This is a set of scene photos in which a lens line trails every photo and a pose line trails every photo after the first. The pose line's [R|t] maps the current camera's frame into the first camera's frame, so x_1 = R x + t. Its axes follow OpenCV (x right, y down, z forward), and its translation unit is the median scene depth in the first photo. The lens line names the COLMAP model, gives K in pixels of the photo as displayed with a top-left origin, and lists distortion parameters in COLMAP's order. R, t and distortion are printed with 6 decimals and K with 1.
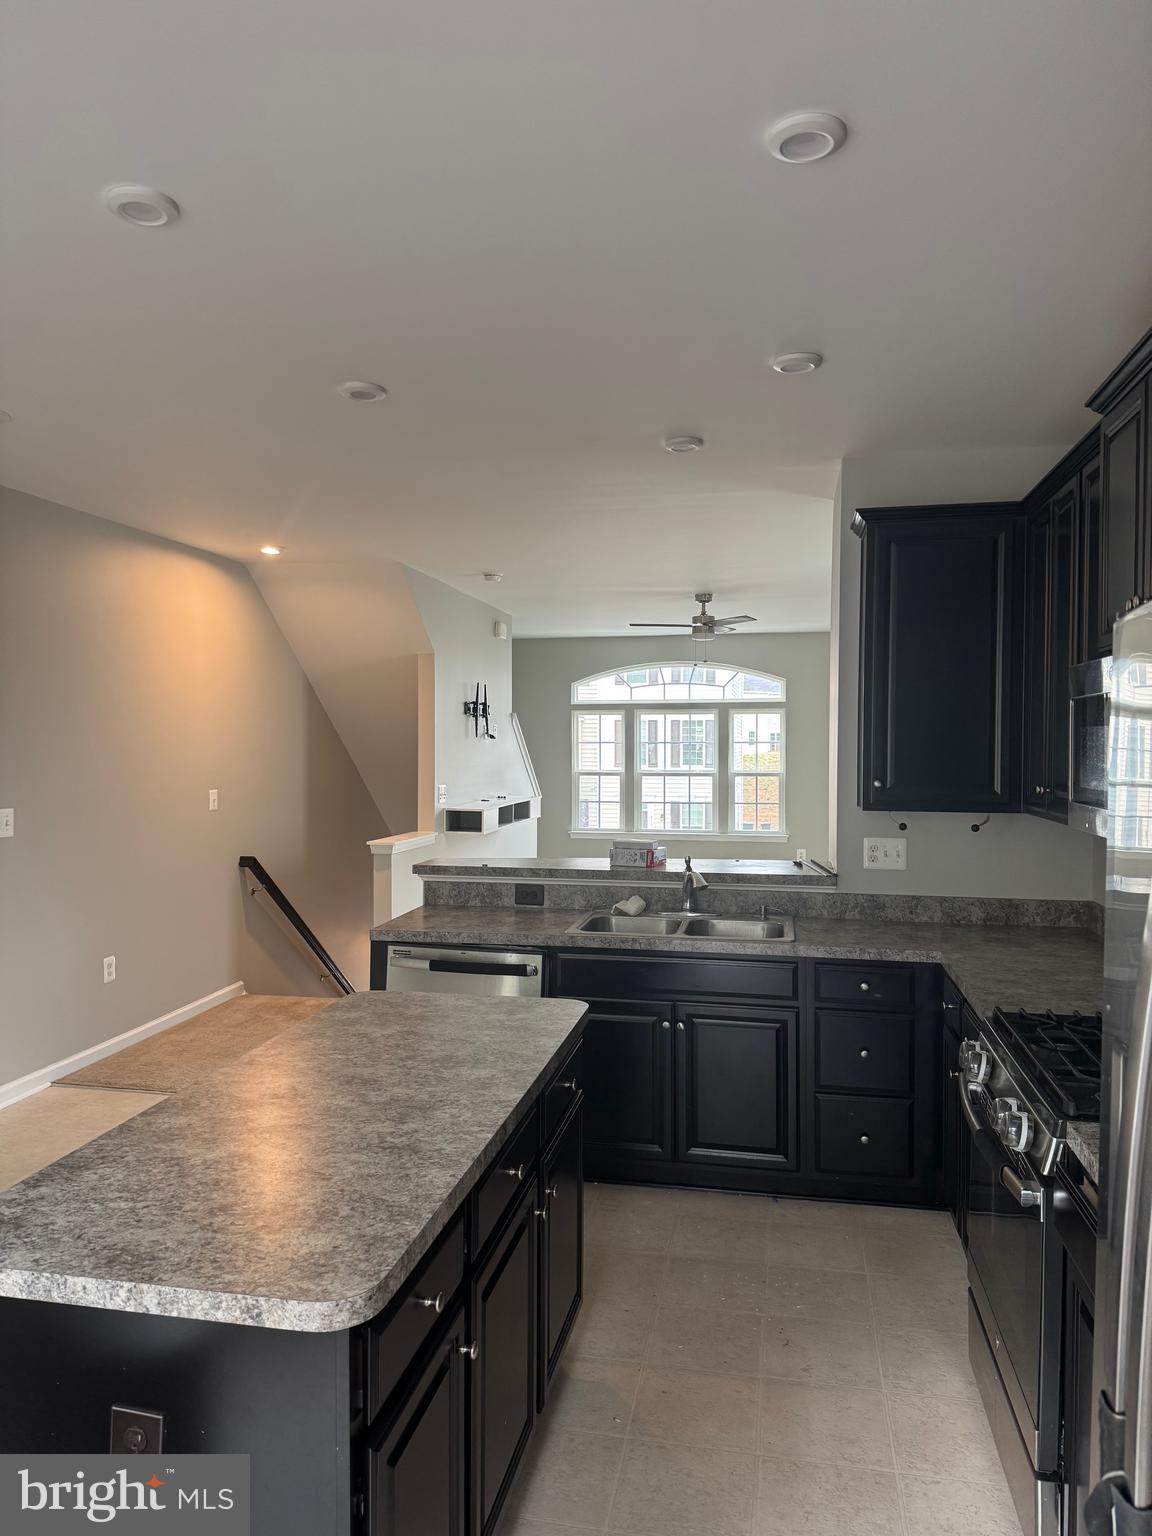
lens RADIAL K [[1081.0, 0, 551.1], [0, 1081.0, 769.1], [0, 0, 1]] dist [0.043338, -0.002105]
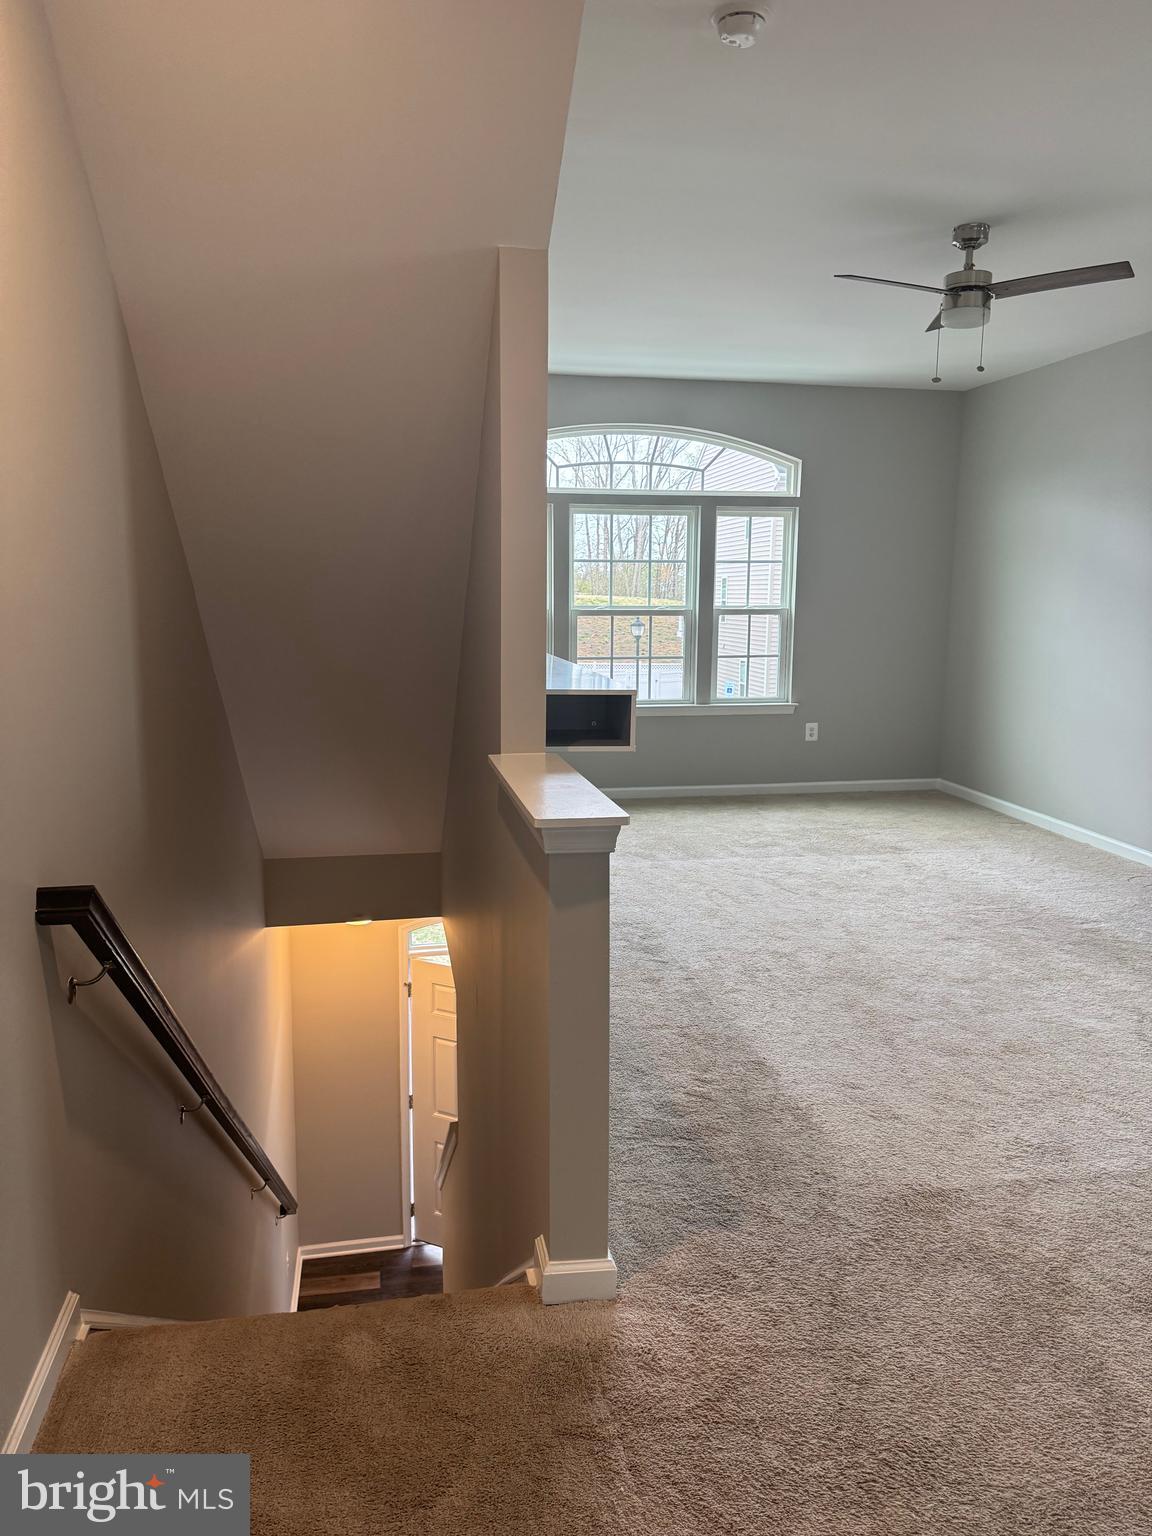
lens RADIAL K [[1081.0, 0, 551.1], [0, 1081.0, 769.1], [0, 0, 1]] dist [0.043338, -0.002105]
pose [[0.929049, -0.051859, 0.366305, -0.163359], [-0.000534, 0.989938, 0.141502, 0.006279], [-0.369957, -0.131658, 0.919673, 0.430347]]
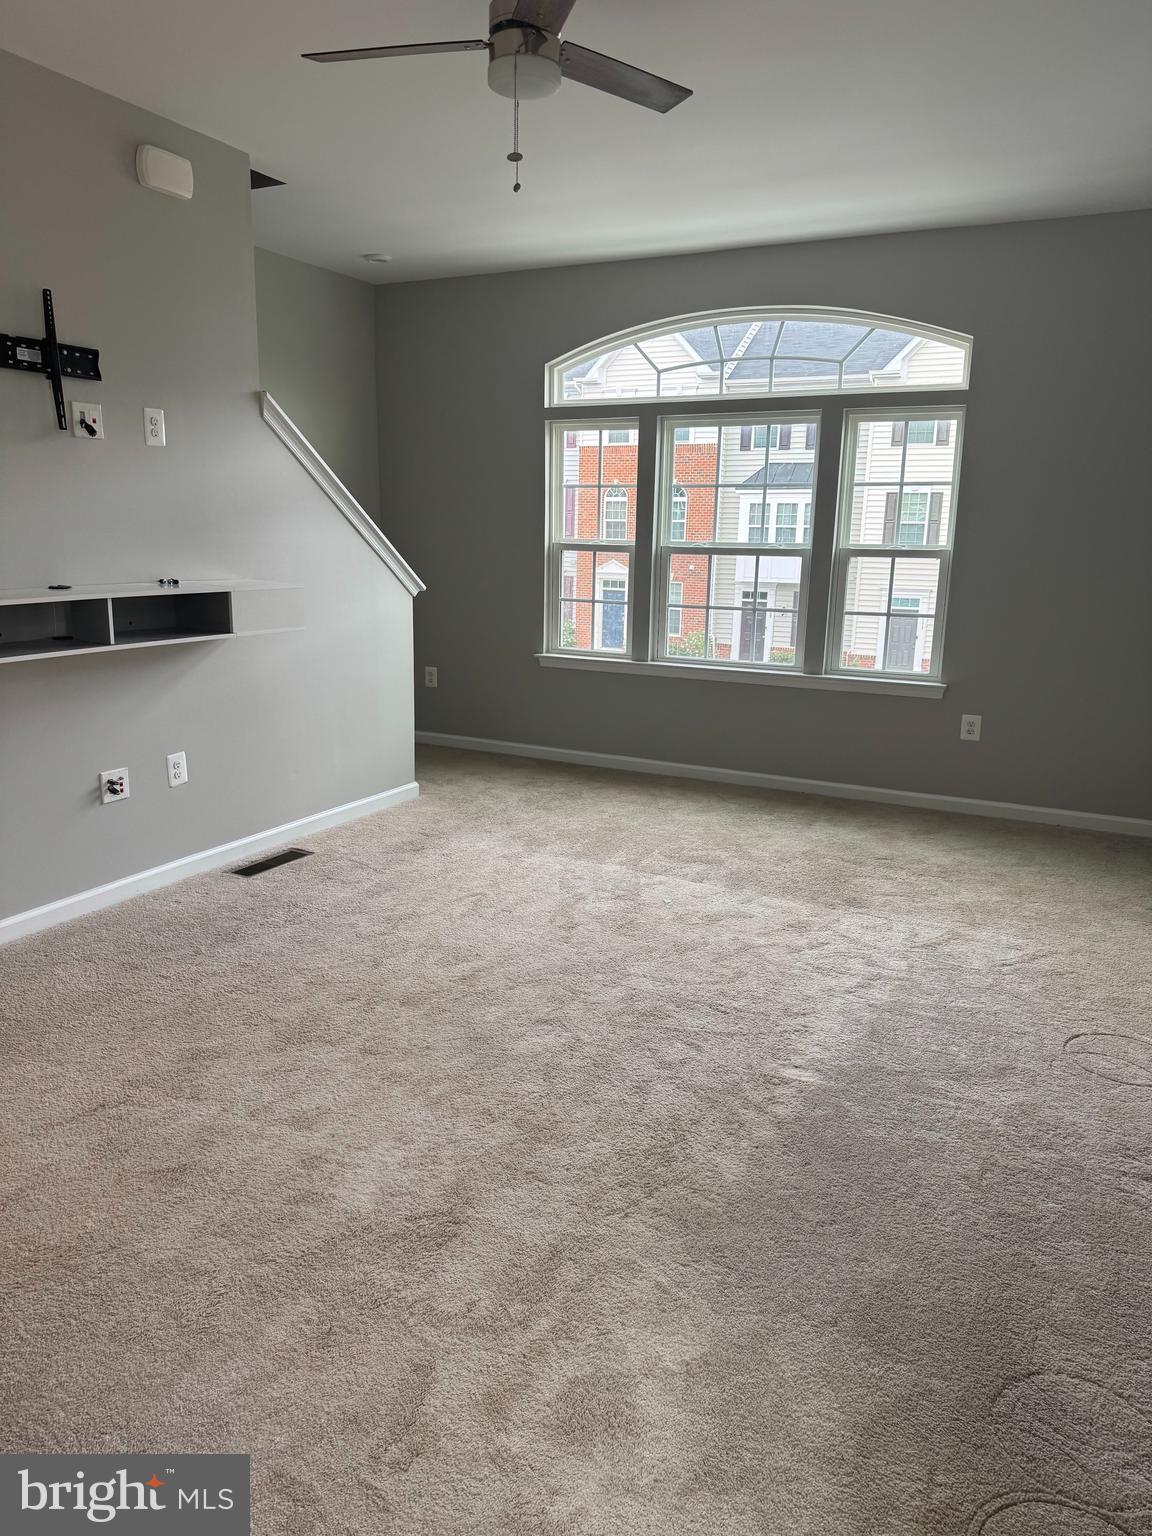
lens RADIAL K [[1081.0, 0, 551.1], [0, 1081.0, 769.1], [0, 0, 1]] dist [0.043338, -0.002105]
pose [[0.960645, 0.082405, -0.265276, 0.178575], [-0.027945, 0.978809, 0.202861, 0.004487], [0.276372, -0.187465, 0.942590, 0.485366]]
